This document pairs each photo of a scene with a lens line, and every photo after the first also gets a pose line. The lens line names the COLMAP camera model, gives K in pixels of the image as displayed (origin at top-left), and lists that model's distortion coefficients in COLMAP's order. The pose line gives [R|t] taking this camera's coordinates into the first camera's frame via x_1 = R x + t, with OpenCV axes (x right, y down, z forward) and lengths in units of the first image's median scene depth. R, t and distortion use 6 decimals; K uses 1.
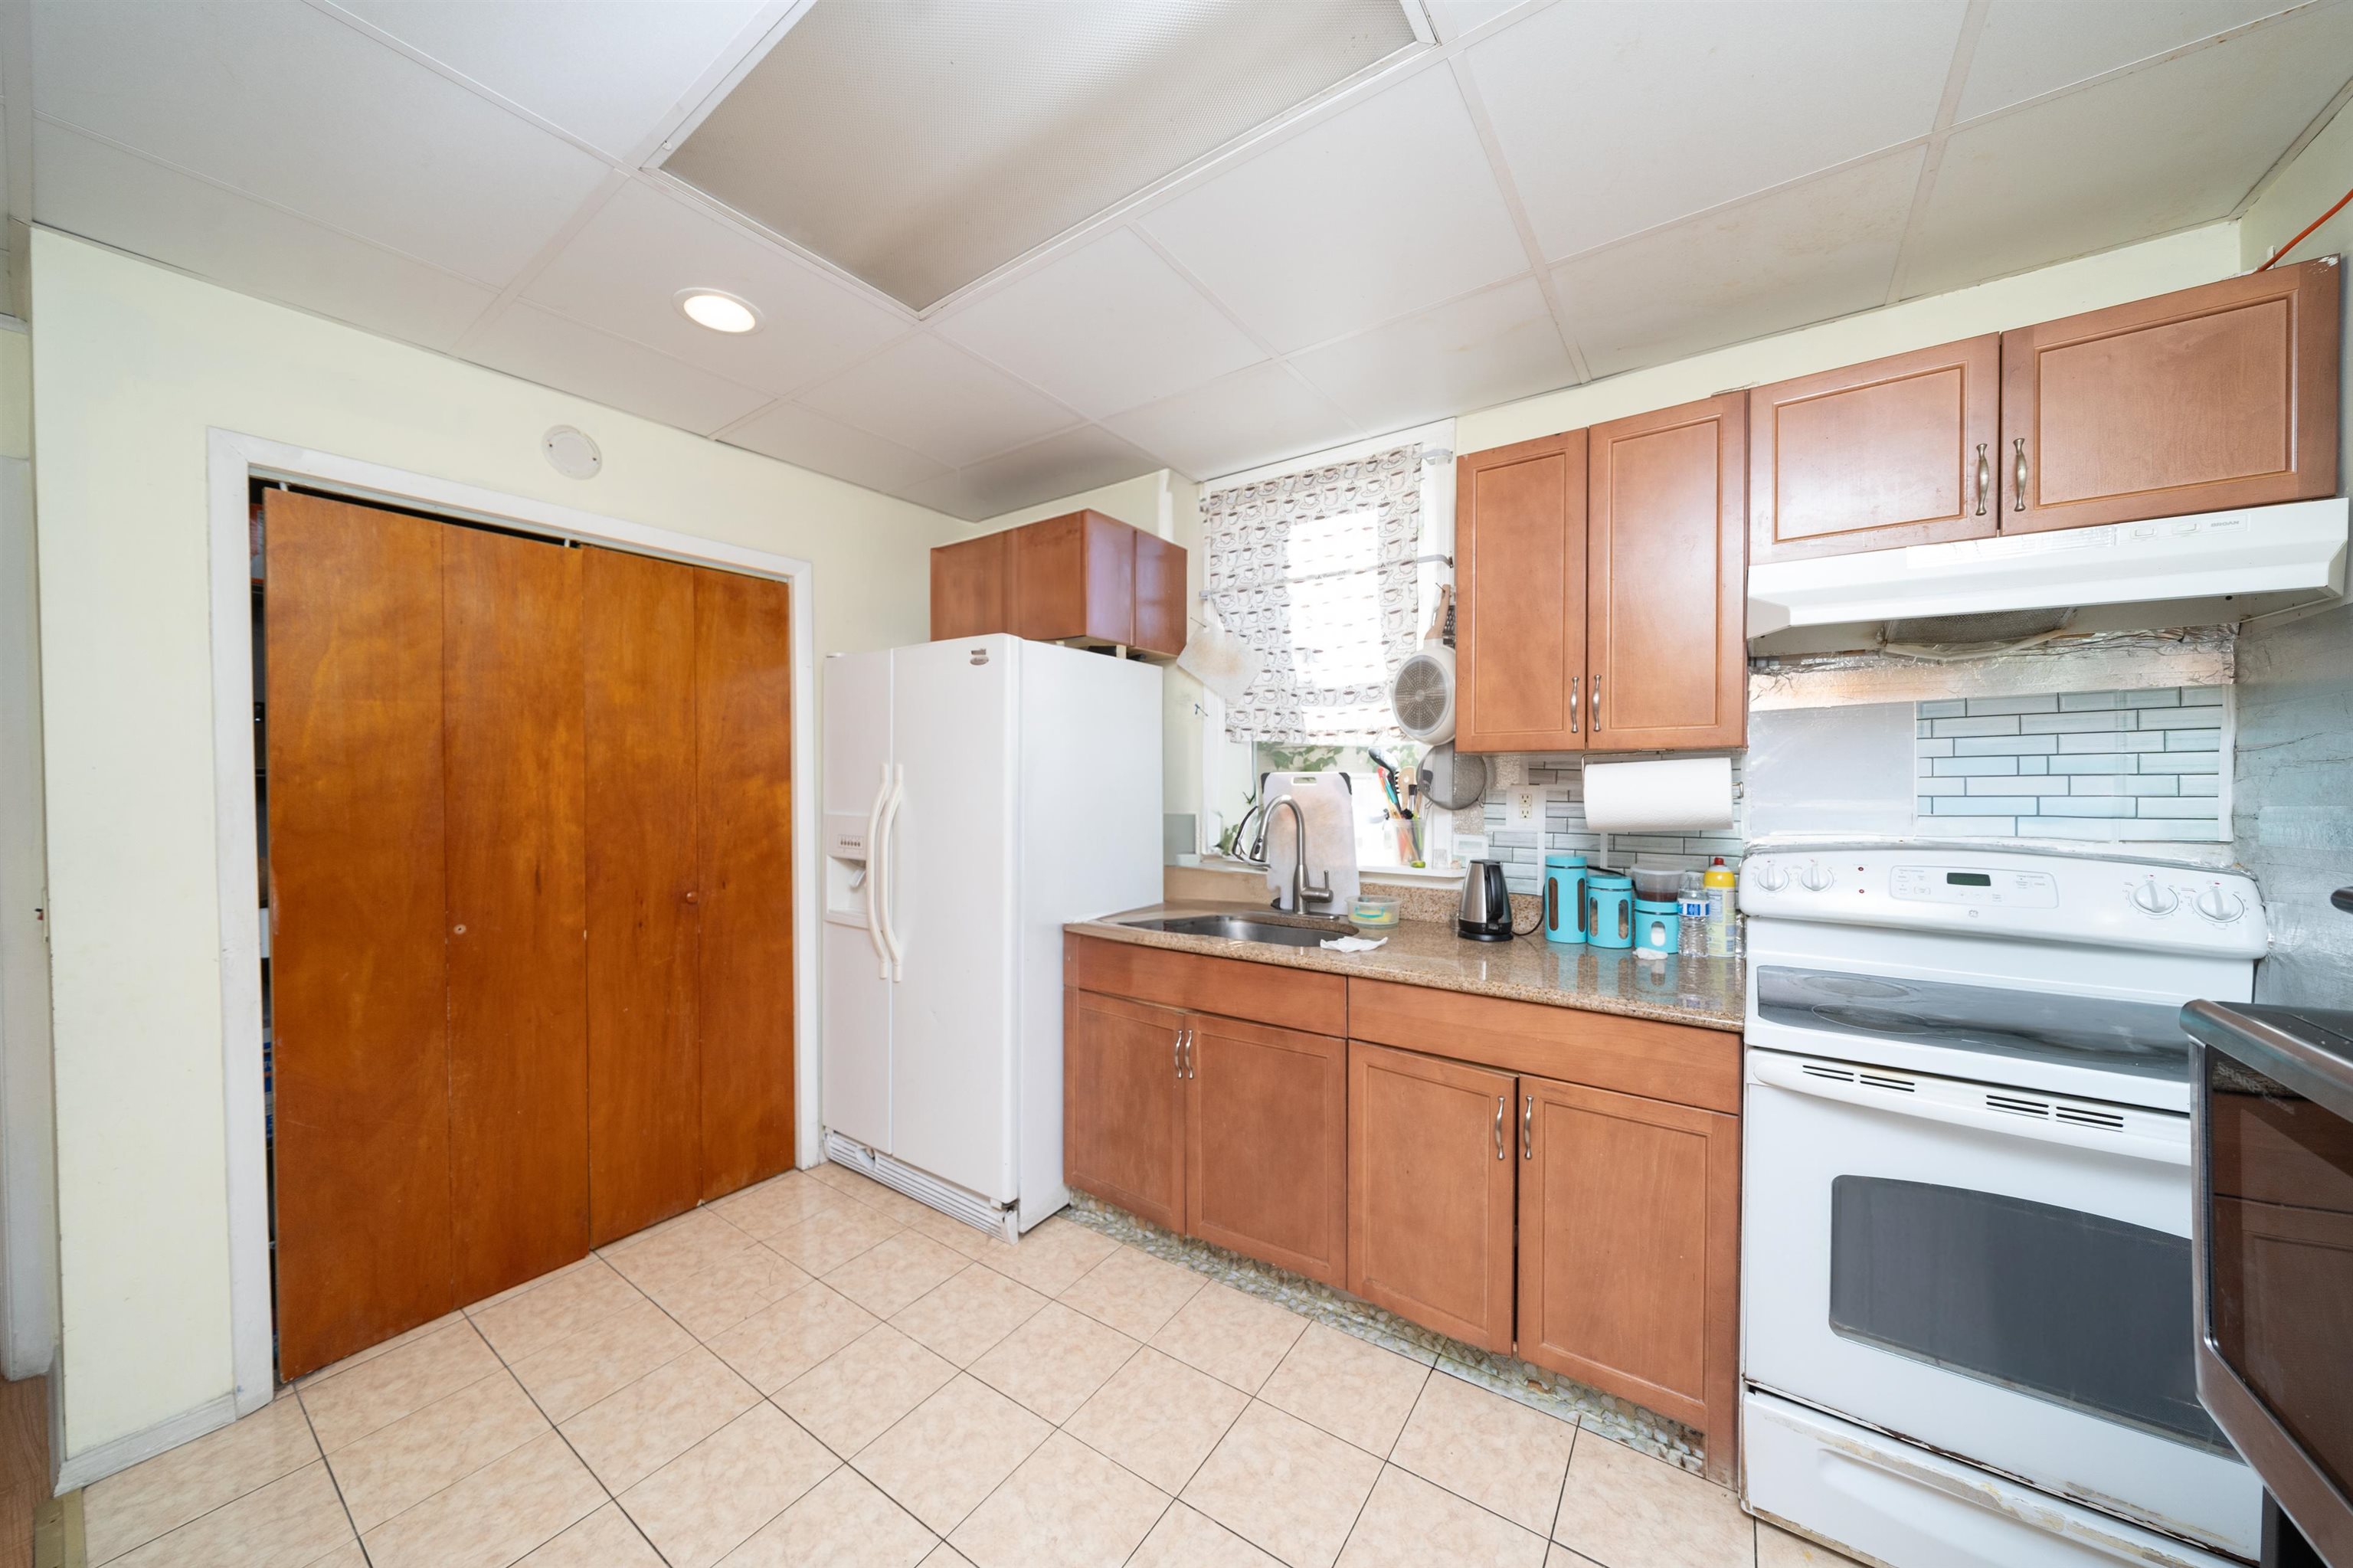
lens RADIAL K [[799.4, 0, 1176.5], [0, 799.4, 784.0], [0, 0, 1]] dist [-0.000997, -0.000154]
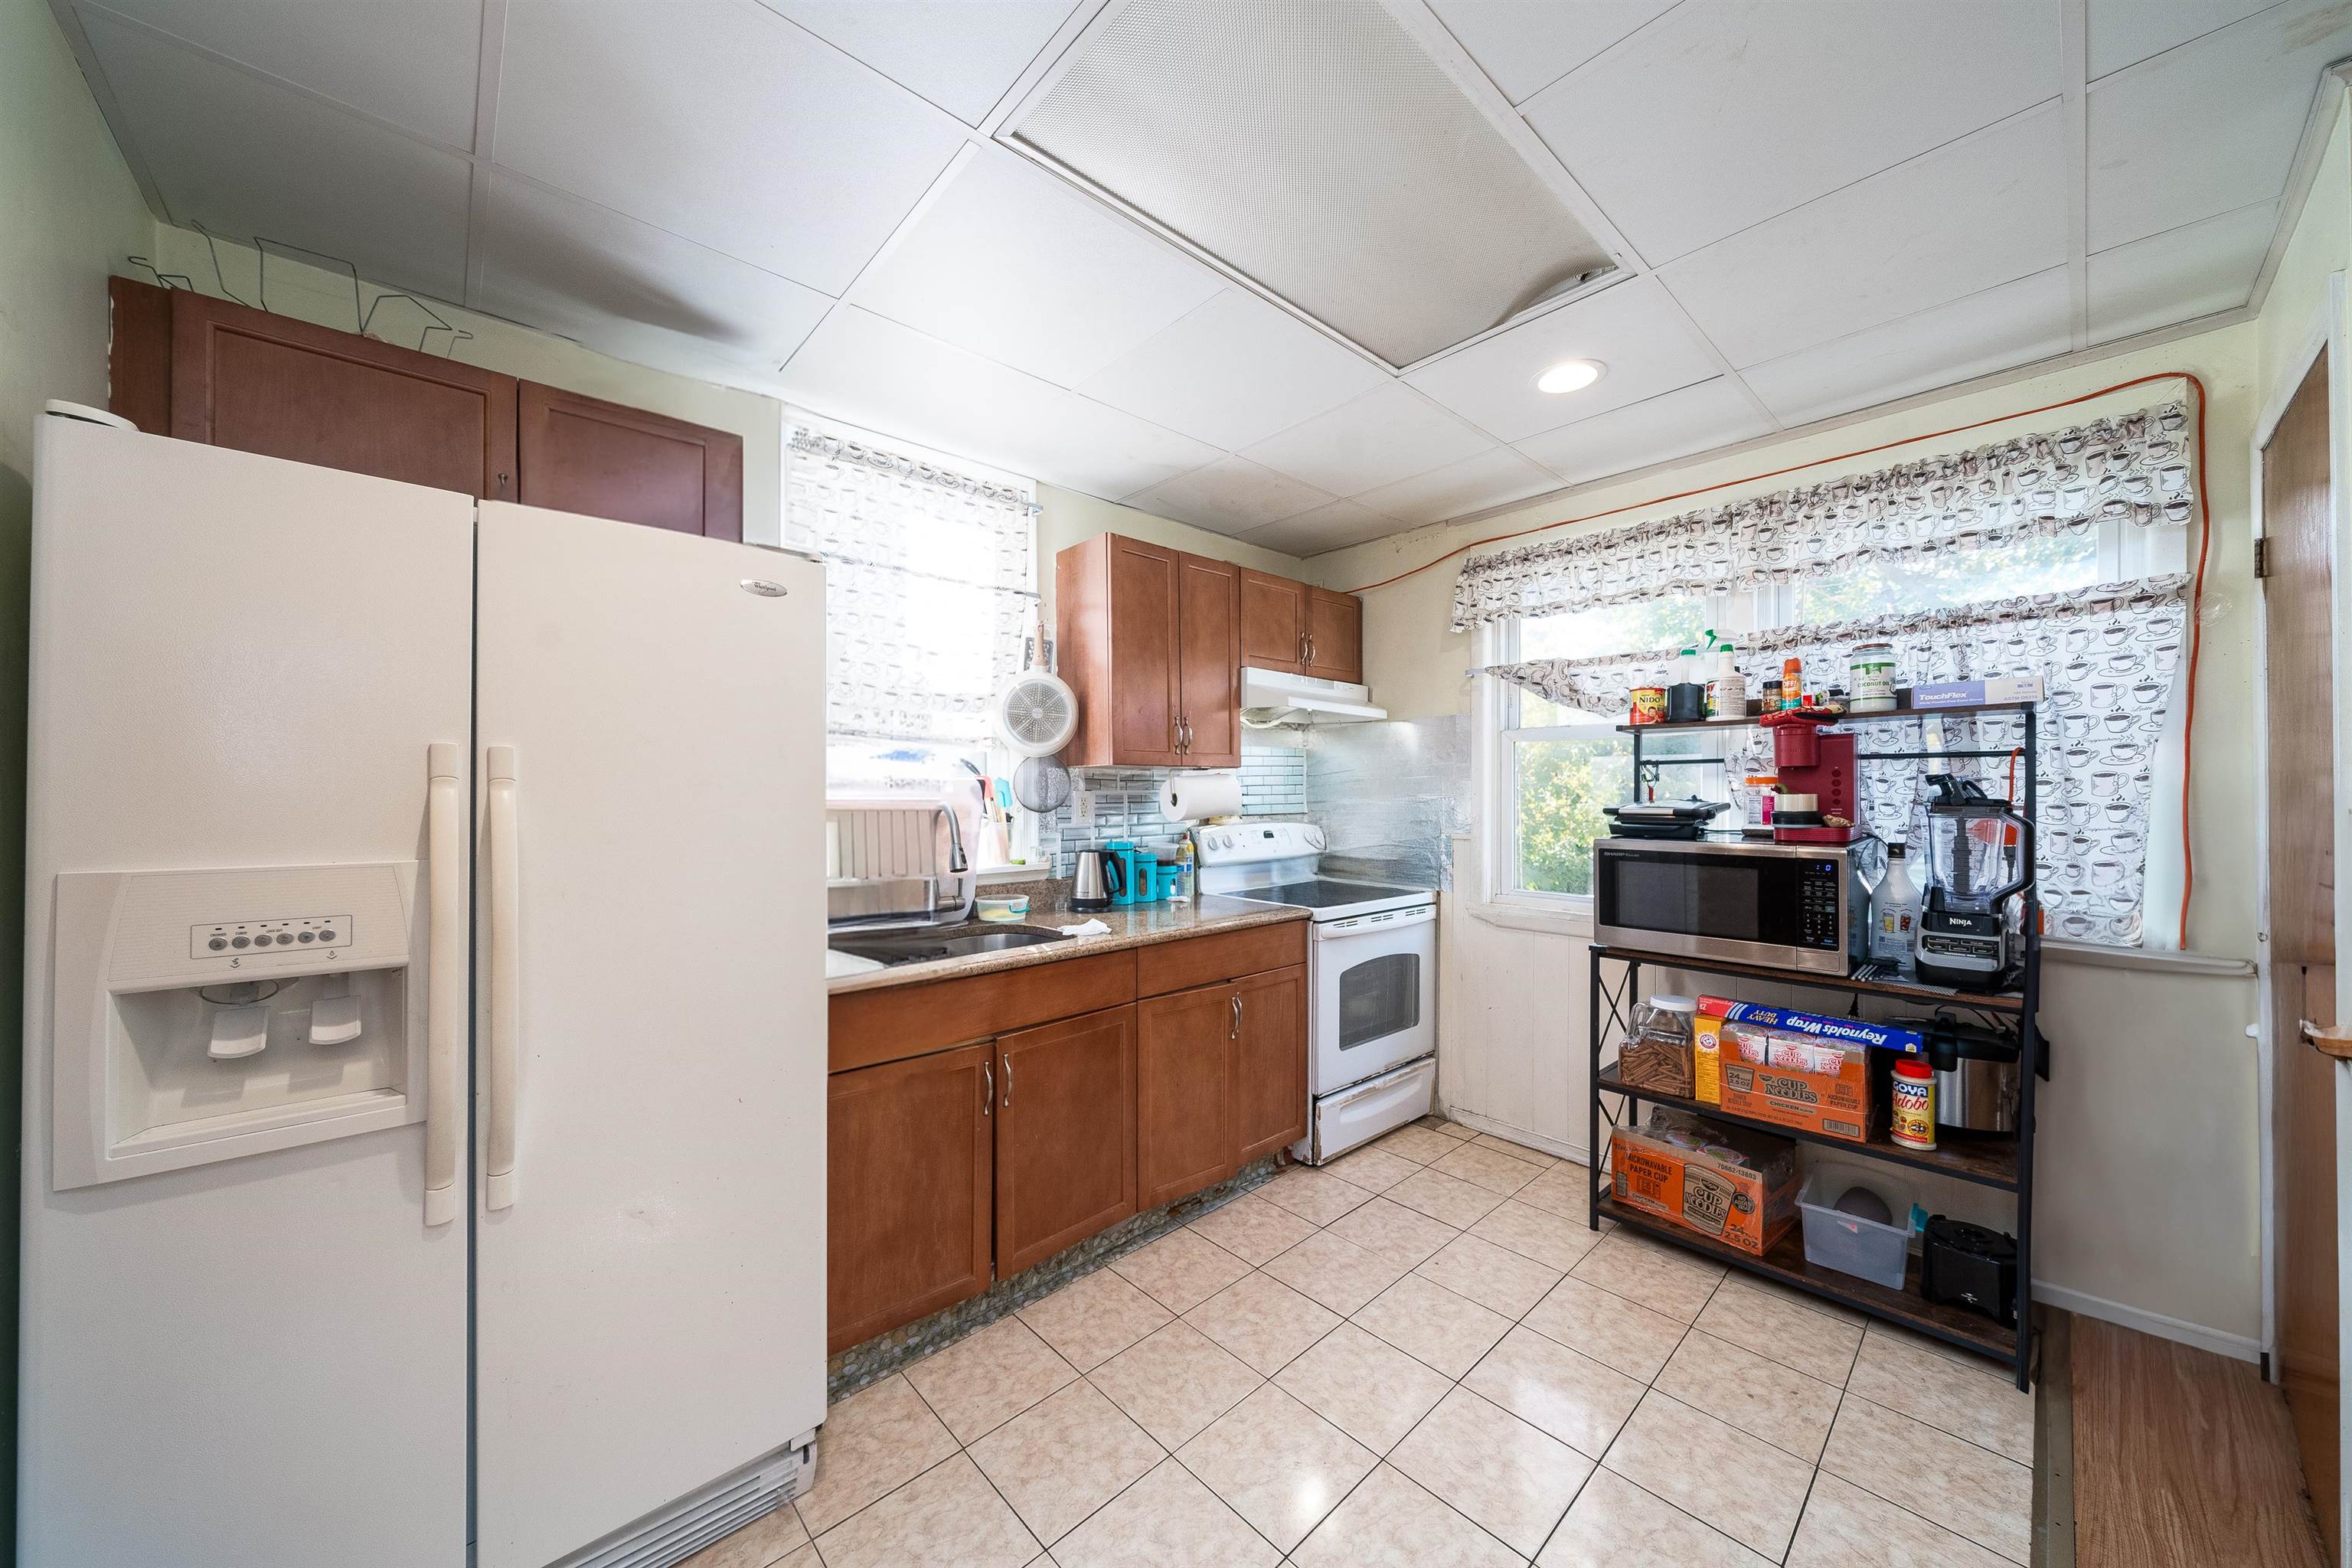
lens RADIAL K [[814.6, 0, 1176.0], [0, 814.6, 784.0], [0, 0, 1]] dist [-0.000112, 0.000024]
pose [[0.223033, 0.008999, 0.974769, -0.976424], [0.009273, 0.999893, -0.011353, 0.008690], [-0.974767, 0.011572, 0.222925, 0.674574]]
